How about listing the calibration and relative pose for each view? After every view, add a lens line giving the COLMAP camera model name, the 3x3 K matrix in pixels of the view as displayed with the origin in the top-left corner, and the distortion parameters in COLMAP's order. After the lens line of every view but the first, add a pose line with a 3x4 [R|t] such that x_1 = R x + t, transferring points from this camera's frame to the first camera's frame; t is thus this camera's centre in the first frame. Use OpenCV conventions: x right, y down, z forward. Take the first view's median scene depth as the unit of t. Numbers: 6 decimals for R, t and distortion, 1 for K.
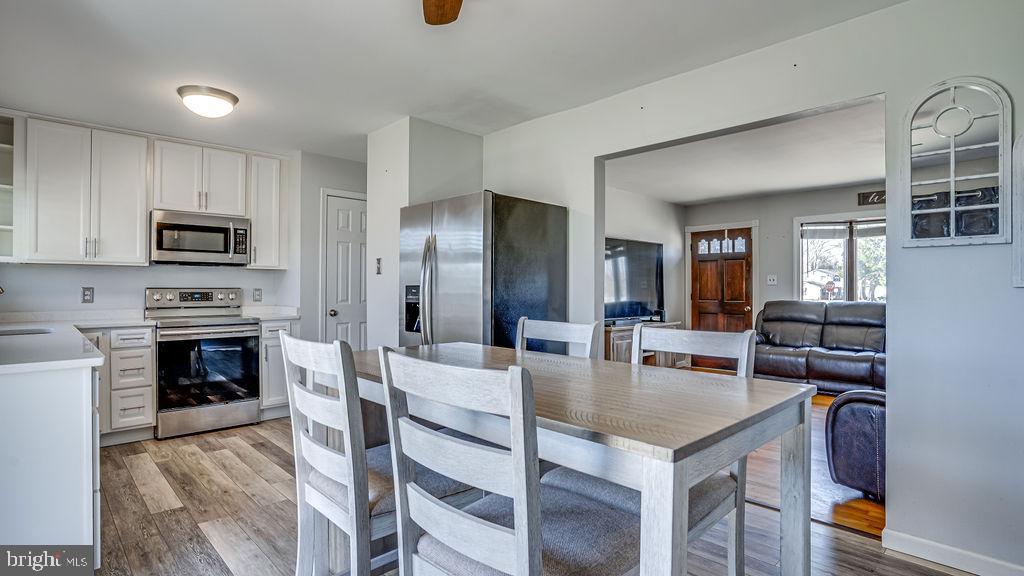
lens RADIAL K [[522.6, 0, 510.7], [0, 522.6, 286.1], [0, 0, 1]] dist [-0.053794, 0.026789]
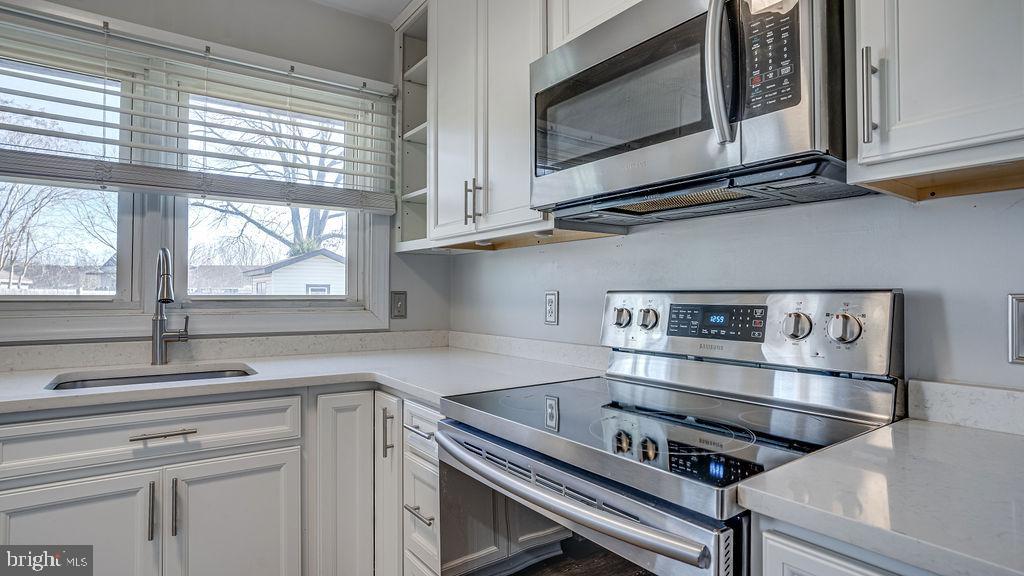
lens RADIAL K [[522.6, 0, 512.2], [0, 522.6, 289.2], [0, 0, 1]] dist [-0.053794, 0.026789]
pose [[-0.144390, -0.012979, -0.989436, -0.348594], [0.003676, 0.999900, -0.013652, 0.007053], [0.989514, -0.005608, -0.144328, 1.017420]]
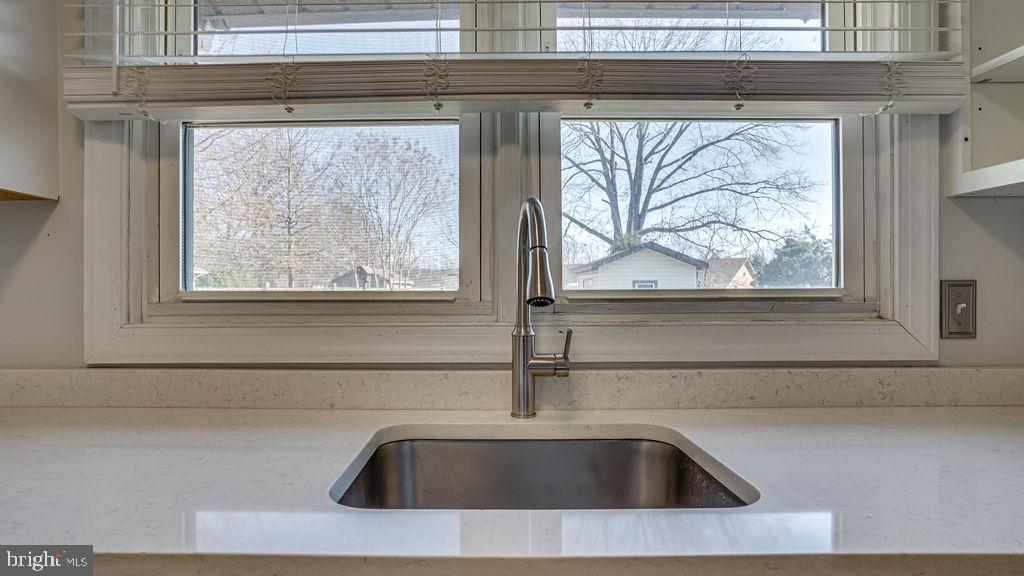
lens RADIAL K [[522.6, 0, 491.6], [0, 522.6, 298.0], [0, 0, 1]] dist [-0.053794, 0.026789]
pose [[-0.690176, 0.009391, -0.723581, -0.547275], [0.007604, 0.999955, 0.005726, 0.007128], [0.723602, -0.001550, -0.690216, 0.818363]]
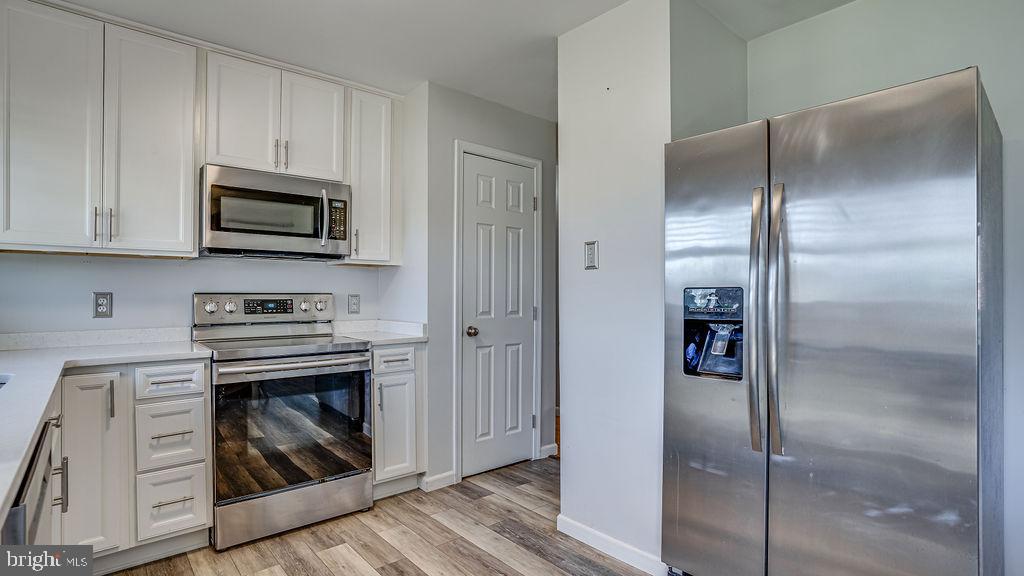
lens RADIAL K [[522.6, 0, 517.9], [0, 522.6, 293.3], [0, 0, 1]] dist [-0.053794, 0.026789]
pose [[0.998839, 0.000440, -0.048177, -0.295548], [-0.000218, 0.999989, 0.004612, 0.000862], [0.048178, -0.004596, 0.998828, 0.404643]]
